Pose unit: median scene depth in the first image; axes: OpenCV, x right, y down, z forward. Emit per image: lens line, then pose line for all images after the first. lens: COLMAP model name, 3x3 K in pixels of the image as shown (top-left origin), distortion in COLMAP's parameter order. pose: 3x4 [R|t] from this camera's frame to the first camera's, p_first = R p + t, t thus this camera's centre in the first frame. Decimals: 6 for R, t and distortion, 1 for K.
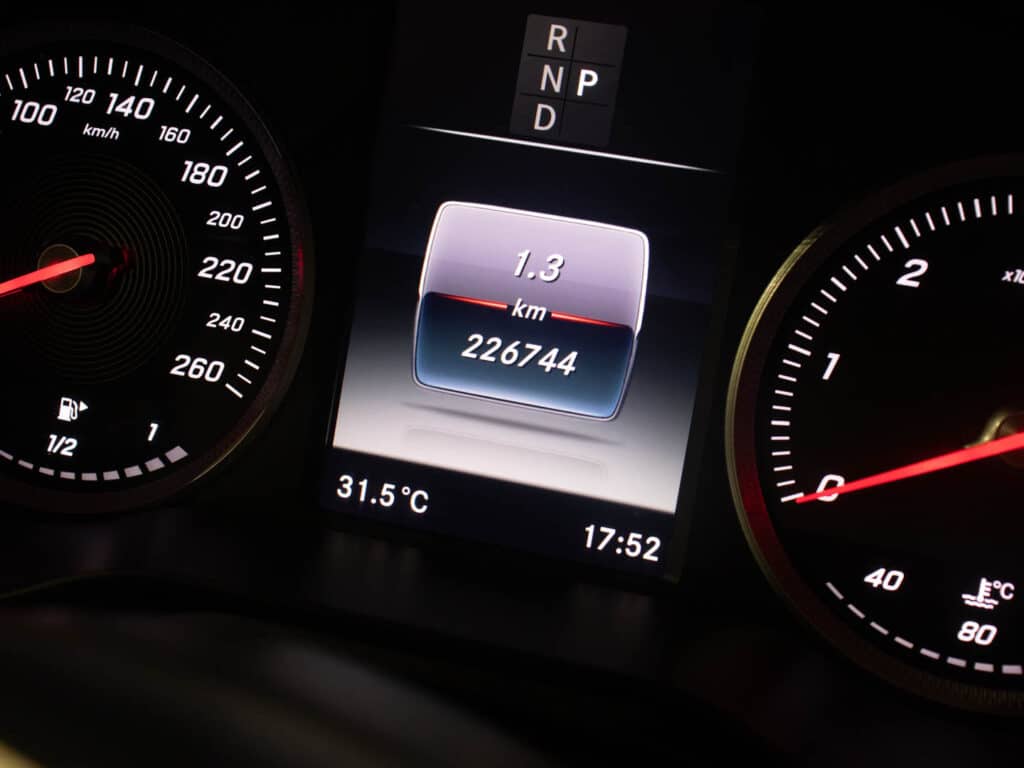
lens RADIAL K [[1479.1, 0, 514.8], [0, 1479.1, 387.0], [0, 0, 1]] dist [-0.036298, 0.000000]
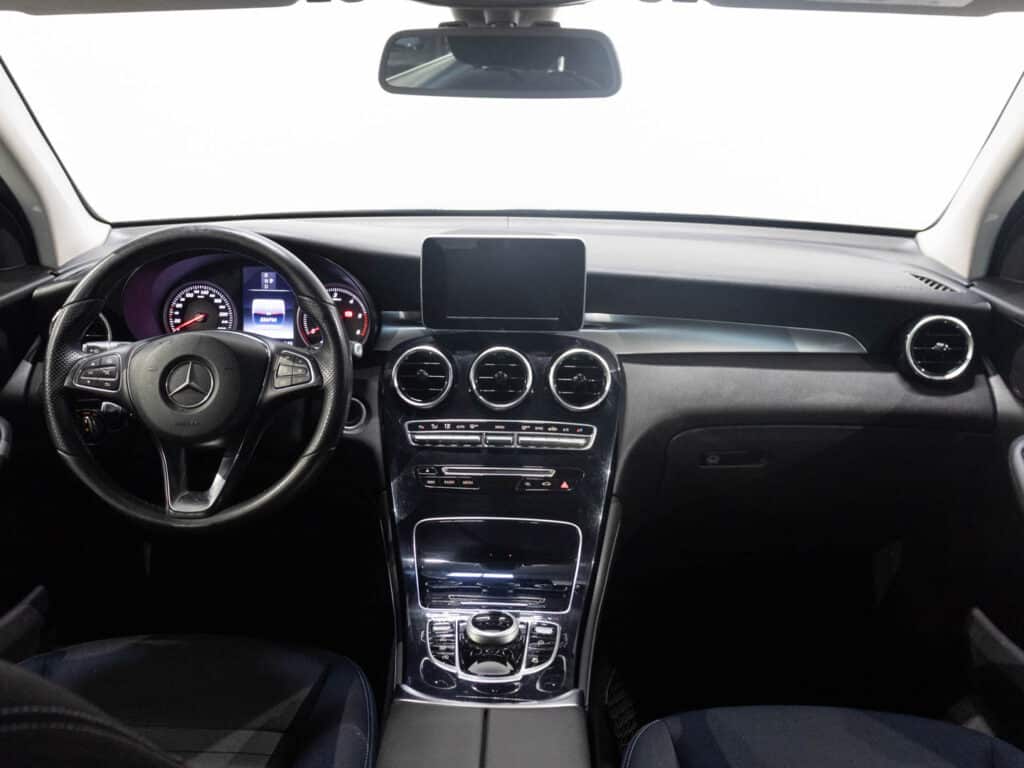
lens RADIAL K [[924.3, 0, 515.2], [0, 924.3, 386.2], [0, 0, 1]] dist [-0.009770, -0.032986]
pose [[0.971596, -0.160686, 0.173728, 0.328388], [0.156755, 0.986974, 0.036208, 0.313624], [-0.177283, -0.007947, 0.984128, -3.528220]]
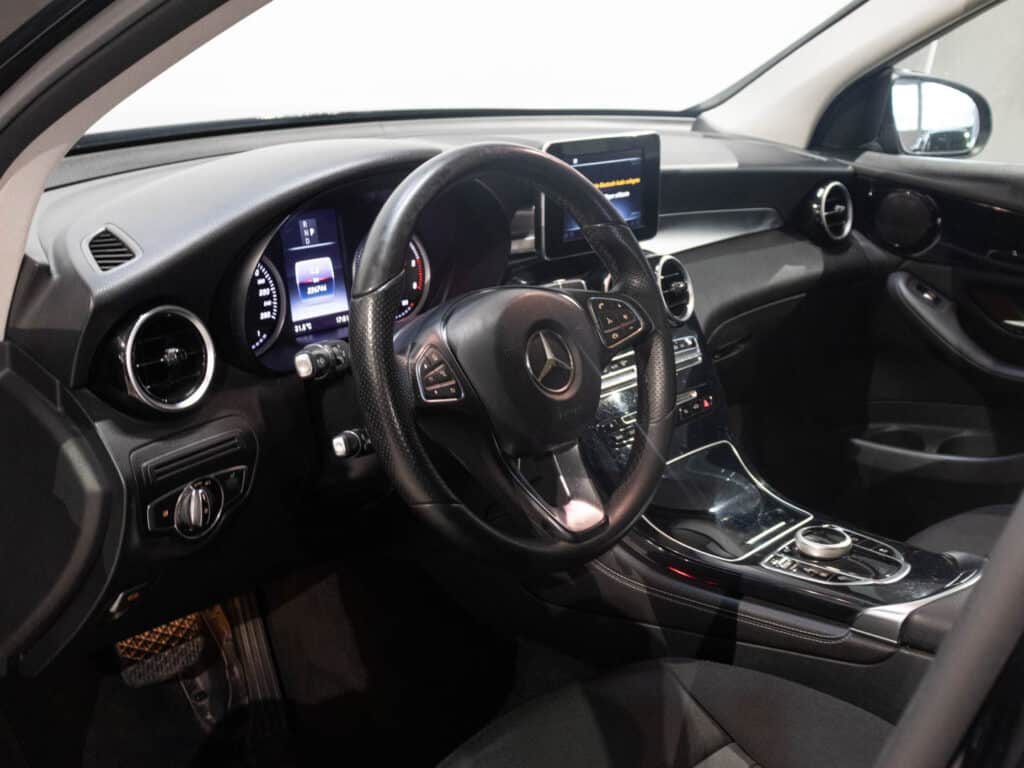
lens RADIAL K [[1253.0, 0, 511.9], [0, 1253.0, 385.9], [0, 0, 1]] dist [-0.033095, 0.000000]
pose [[0.442293, -0.354409, 0.823876, -3.127707], [0.263713, 0.929395, 0.258227, -0.604071], [-0.857224, 0.103055, 0.504527, -1.537140]]
